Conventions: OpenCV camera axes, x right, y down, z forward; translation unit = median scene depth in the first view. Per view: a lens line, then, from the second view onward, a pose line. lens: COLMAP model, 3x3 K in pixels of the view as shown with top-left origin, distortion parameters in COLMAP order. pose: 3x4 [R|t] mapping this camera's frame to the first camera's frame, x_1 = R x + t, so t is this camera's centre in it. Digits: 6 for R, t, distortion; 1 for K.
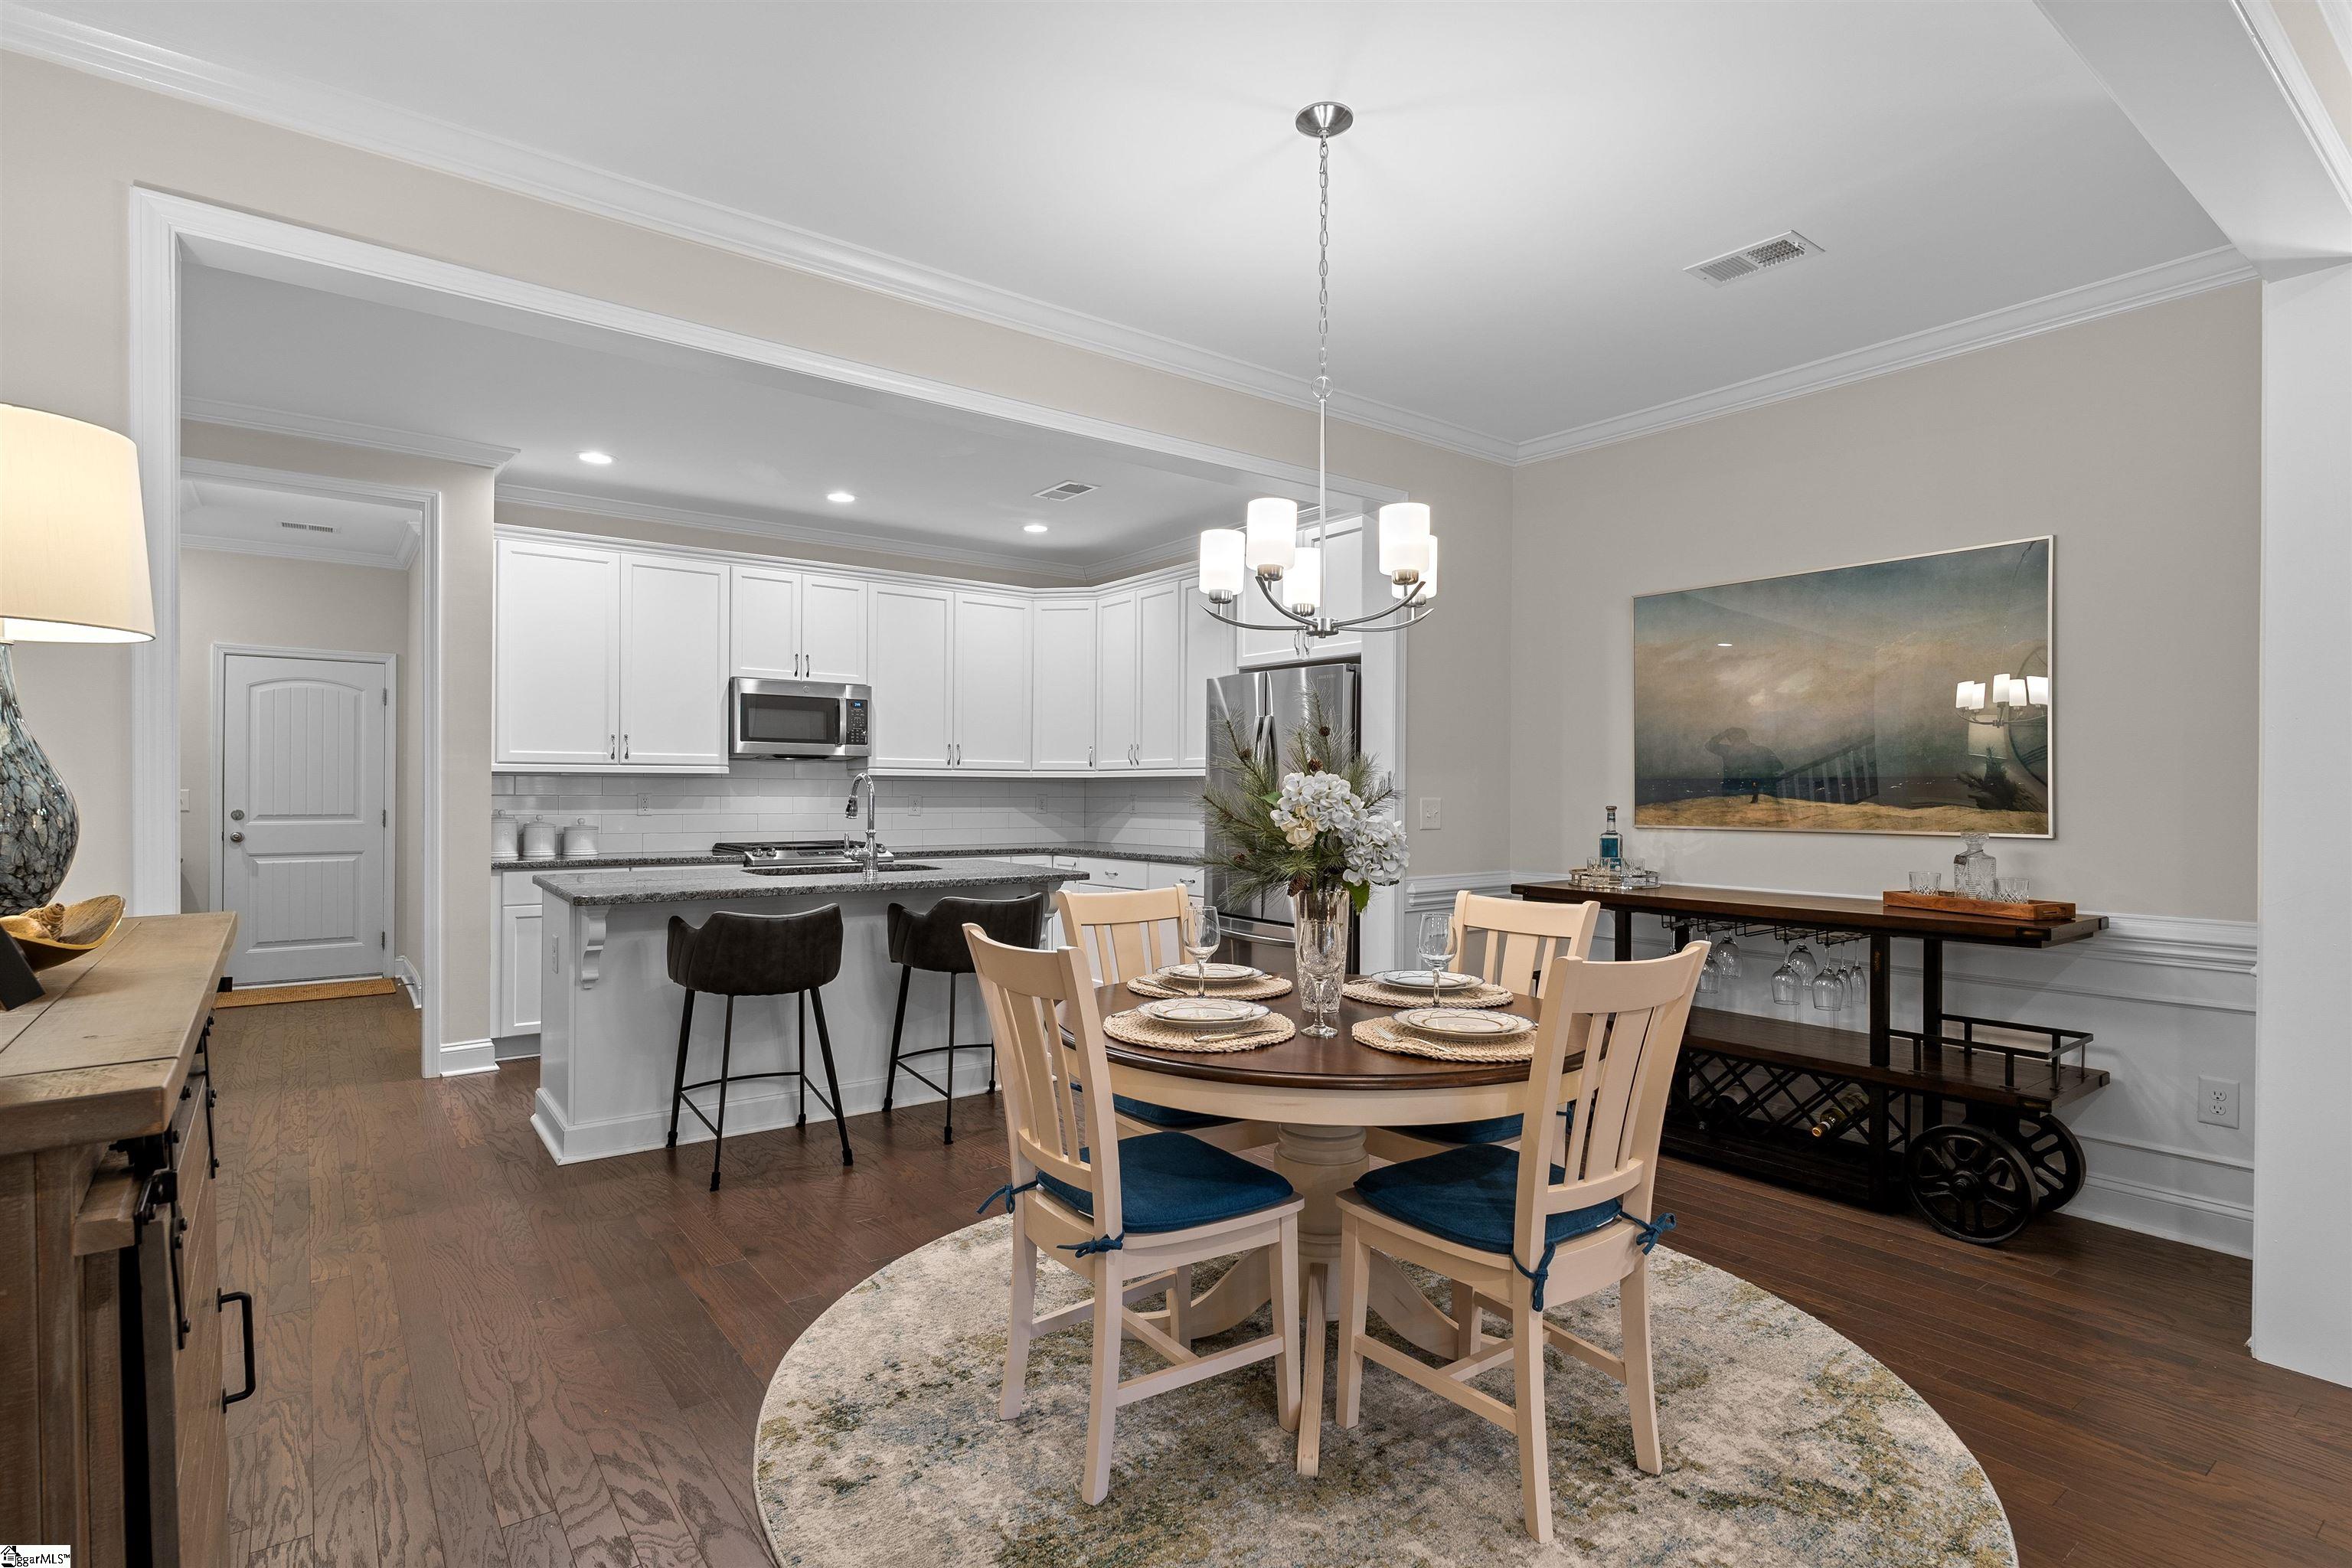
lens RADIAL K [[1148.4, 0, 1169.9], [0, 1148.4, 786.7], [0, 0, 1]] dist [-0.002288, 0.000051]
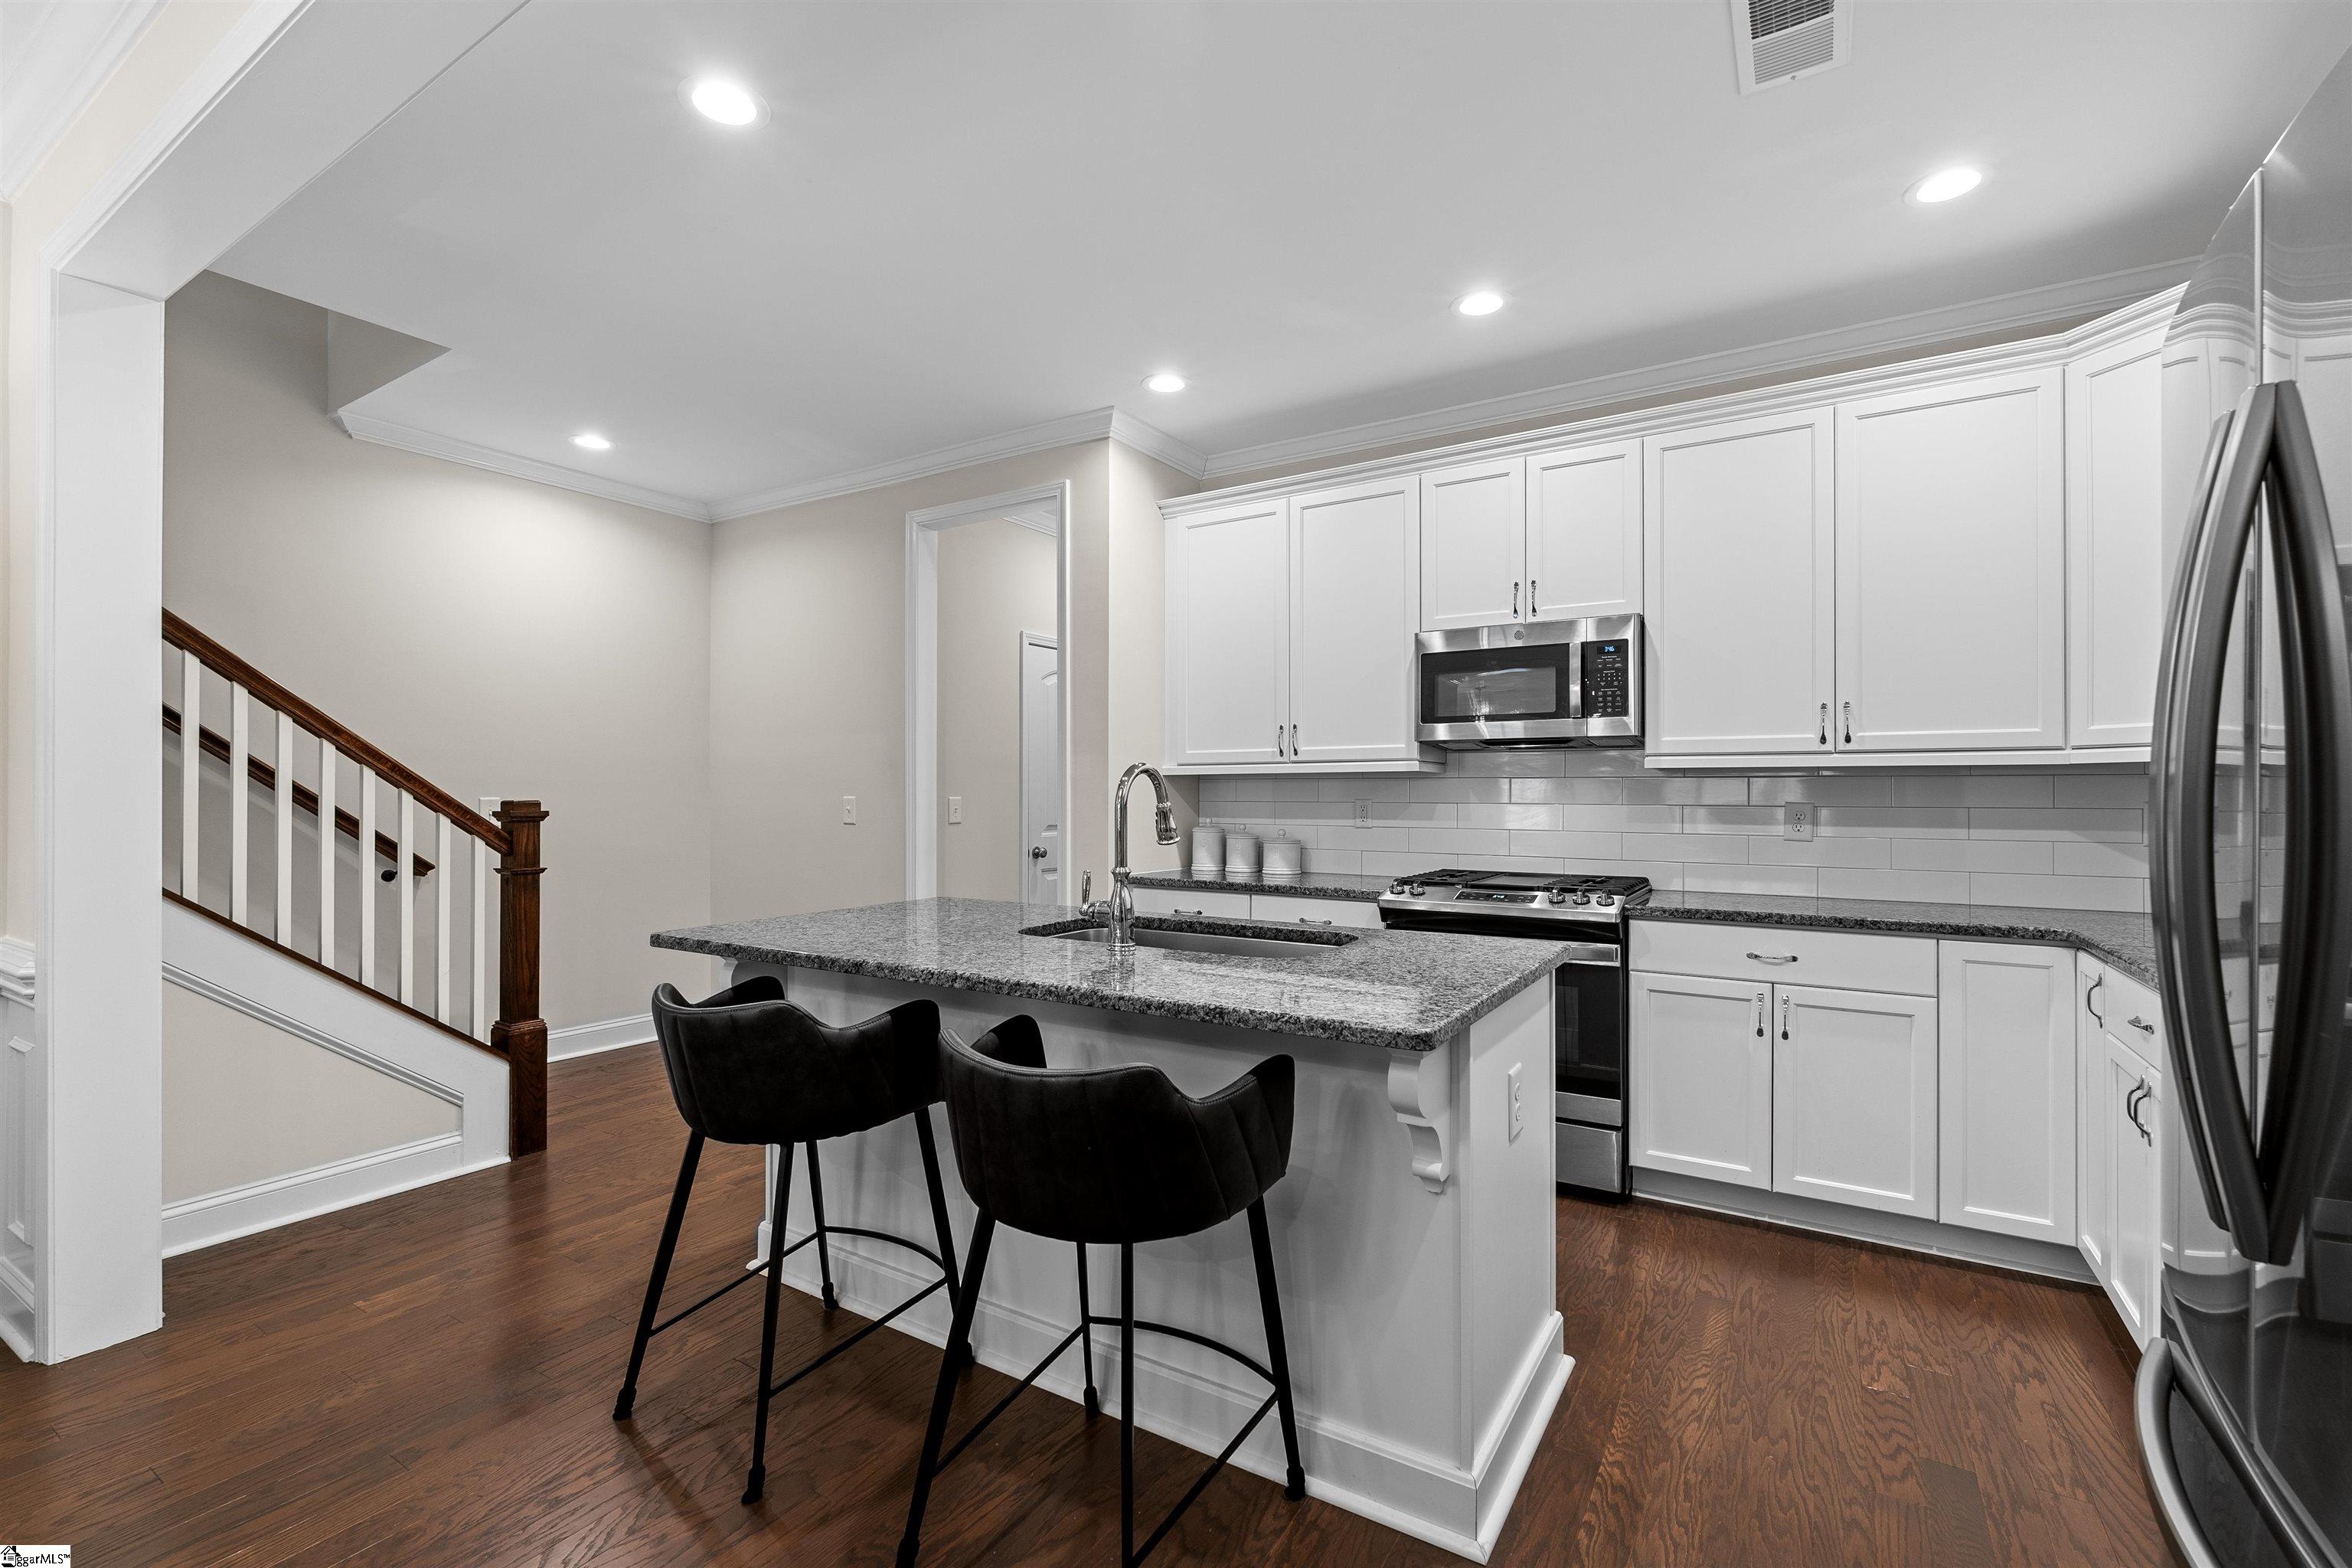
lens RADIAL K [[1029.5, 0, 1159.7], [0, 1029.5, 776.9], [0, 0, 1]] dist [-0.003462, -0.000307]
pose [[0.348546, -0.018284, -0.937113, 0.153536], [0.004176, 0.999830, -0.017955, 0.002764], [0.937283, 0.002345, 0.348563, 0.658369]]
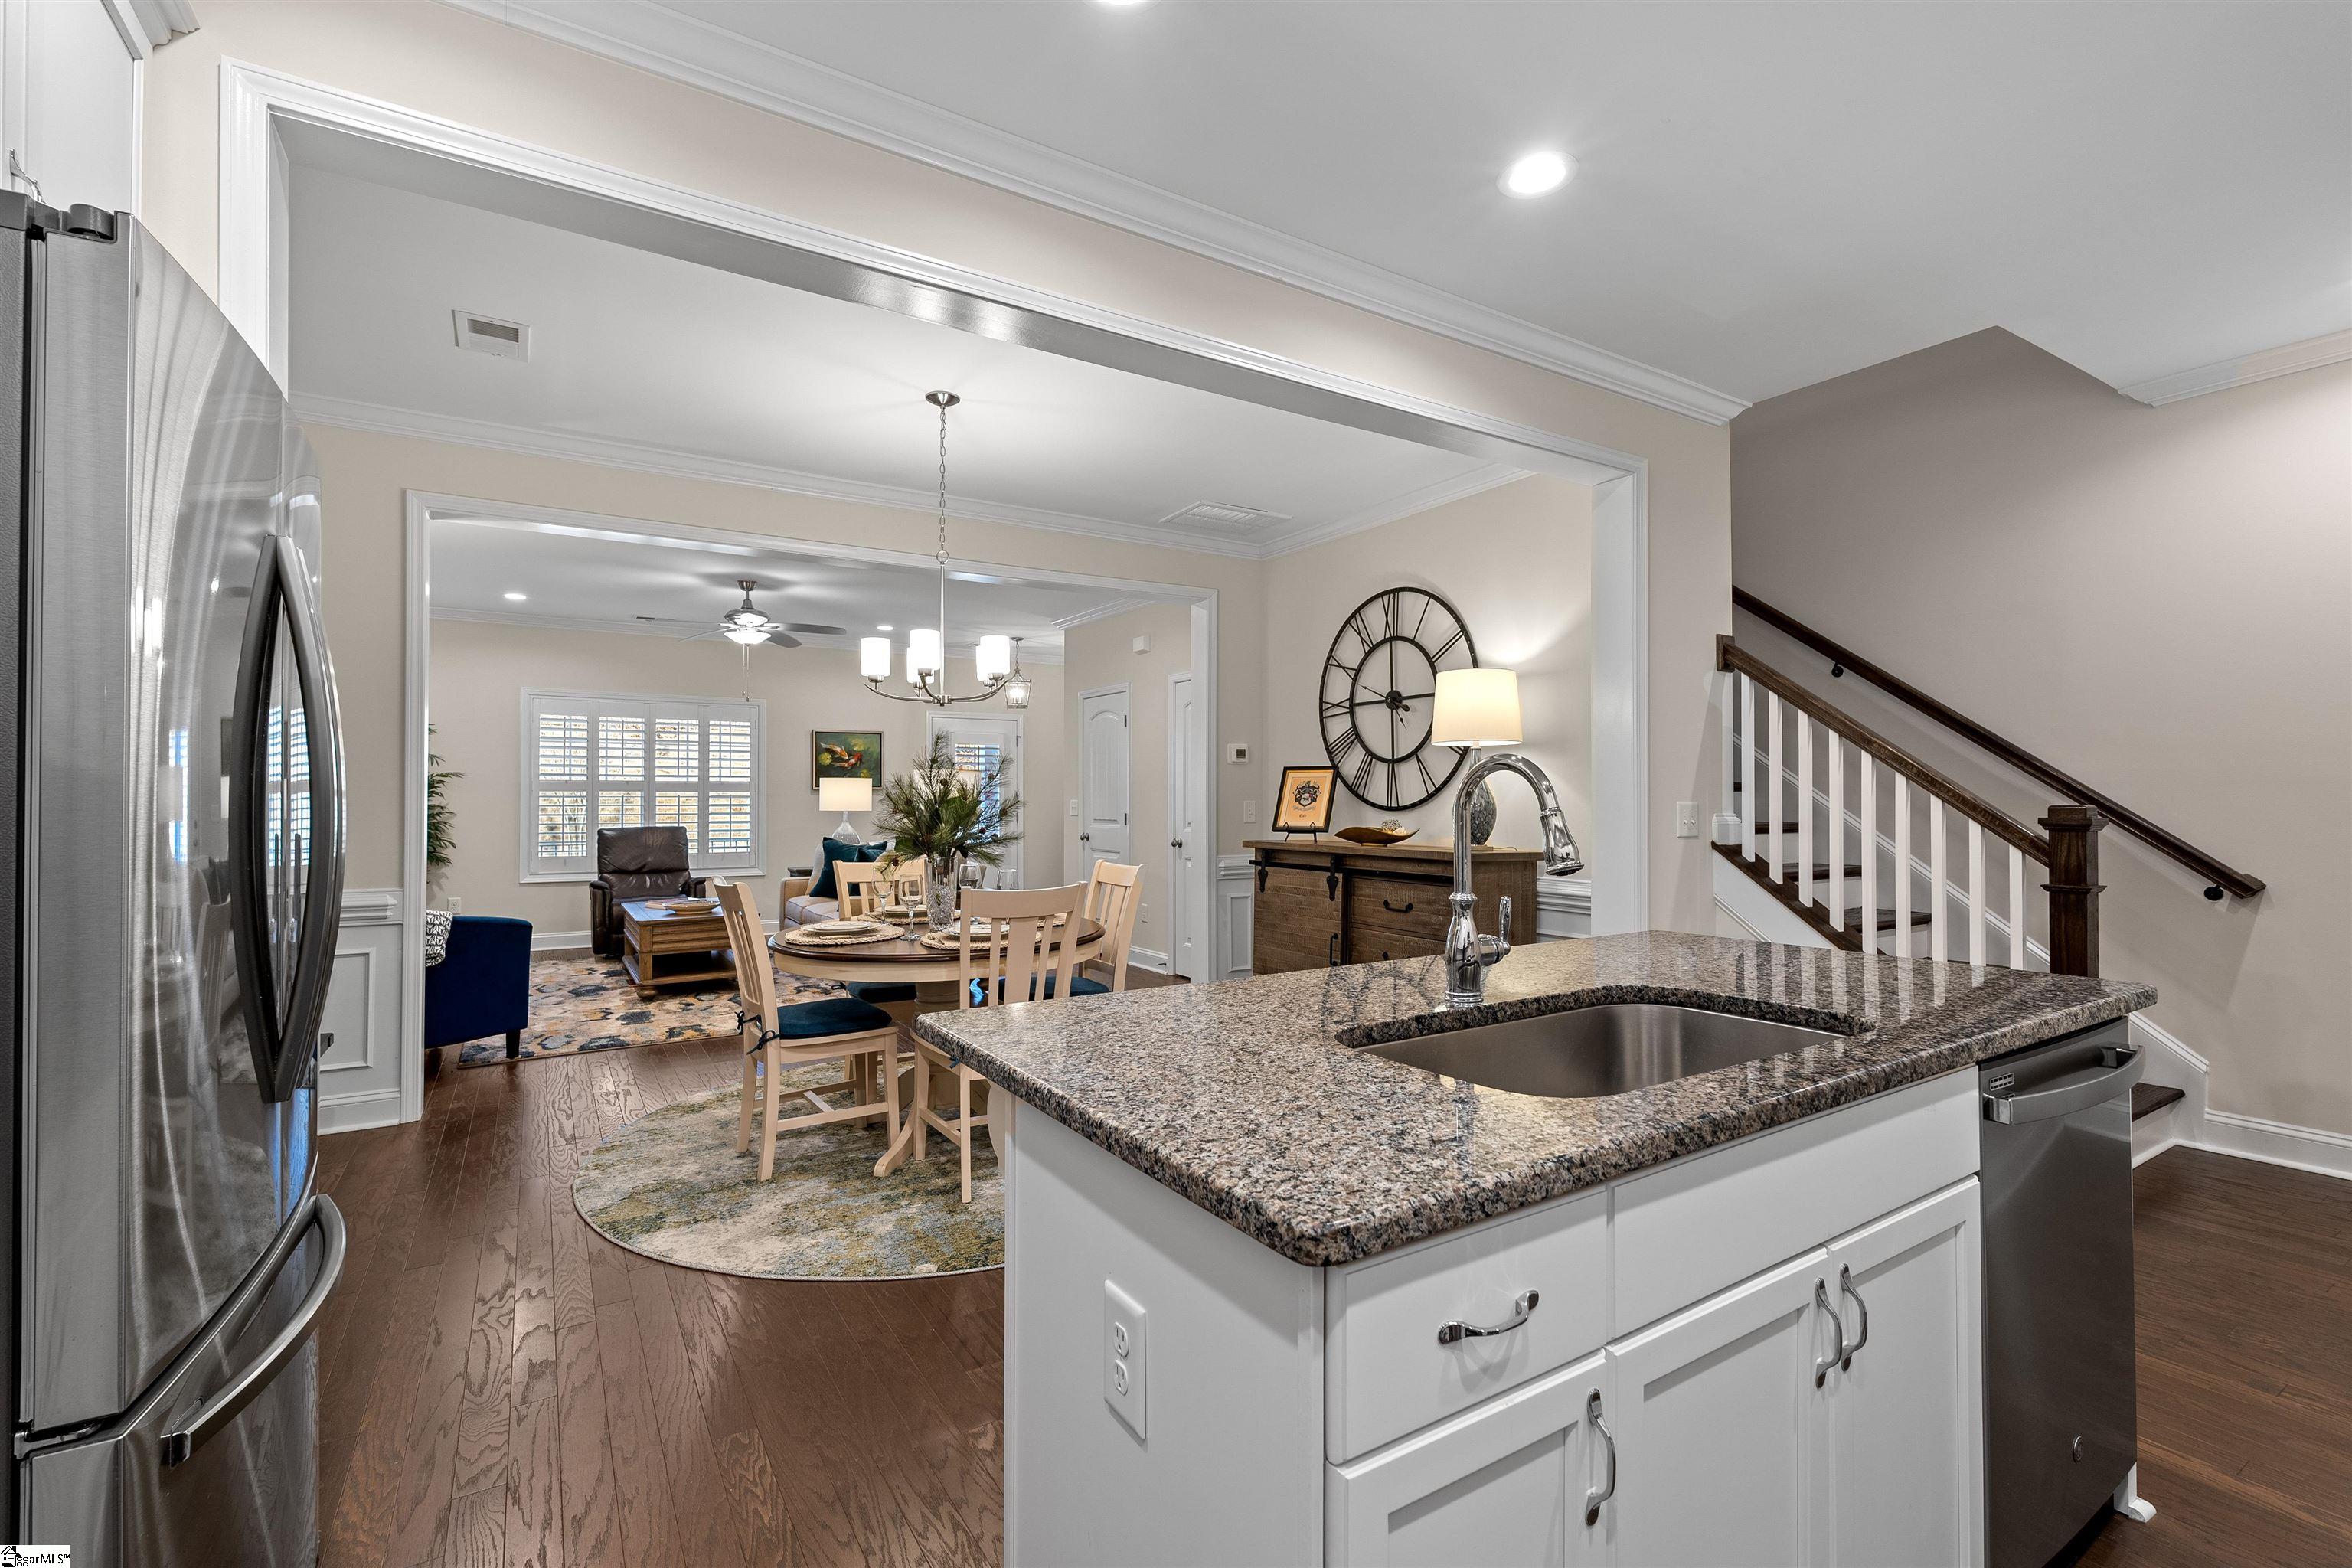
lens RADIAL K [[1029.5, 0, 1167.5], [0, 1029.5, 792.9], [0, 0, 1]] dist [-0.003462, -0.000307]
pose [[-0.995735, -0.003321, 0.092205, -0.145562], [-0.004039, 0.999963, -0.007606, 0.003132], [-0.092176, -0.007946, -0.995711, 1.073491]]
